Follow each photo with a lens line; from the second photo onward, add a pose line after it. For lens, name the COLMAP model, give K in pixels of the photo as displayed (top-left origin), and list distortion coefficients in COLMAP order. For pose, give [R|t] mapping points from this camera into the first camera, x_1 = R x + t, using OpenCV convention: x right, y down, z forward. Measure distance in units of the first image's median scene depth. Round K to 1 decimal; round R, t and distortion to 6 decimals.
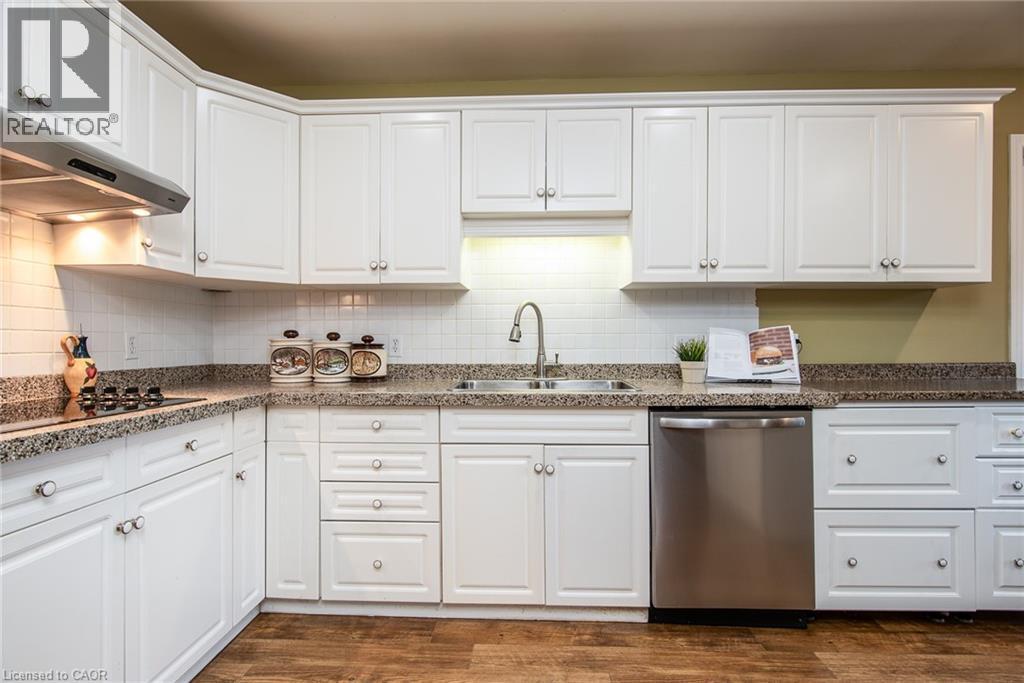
lens RADIAL K [[526.3, 0, 511.5], [0, 526.3, 339.1], [0, 0, 1]] dist [0.064088, -0.000739]
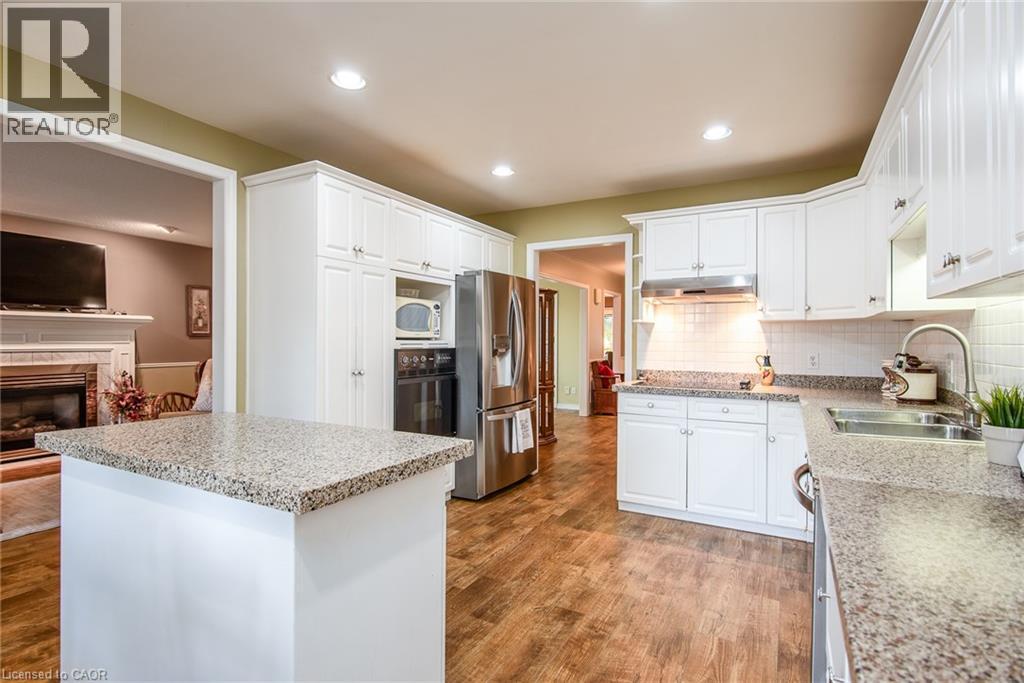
lens RADIAL K [[526.3, 0, 506.8], [0, 526.3, 340.7], [0, 0, 1]] dist [0.064088, -0.000739]
pose [[-0.438212, 0.004114, -0.898862, 5.944182], [0.004854, 0.999986, 0.002211, -0.293230], [0.898858, -0.003394, -0.438226, 4.196557]]
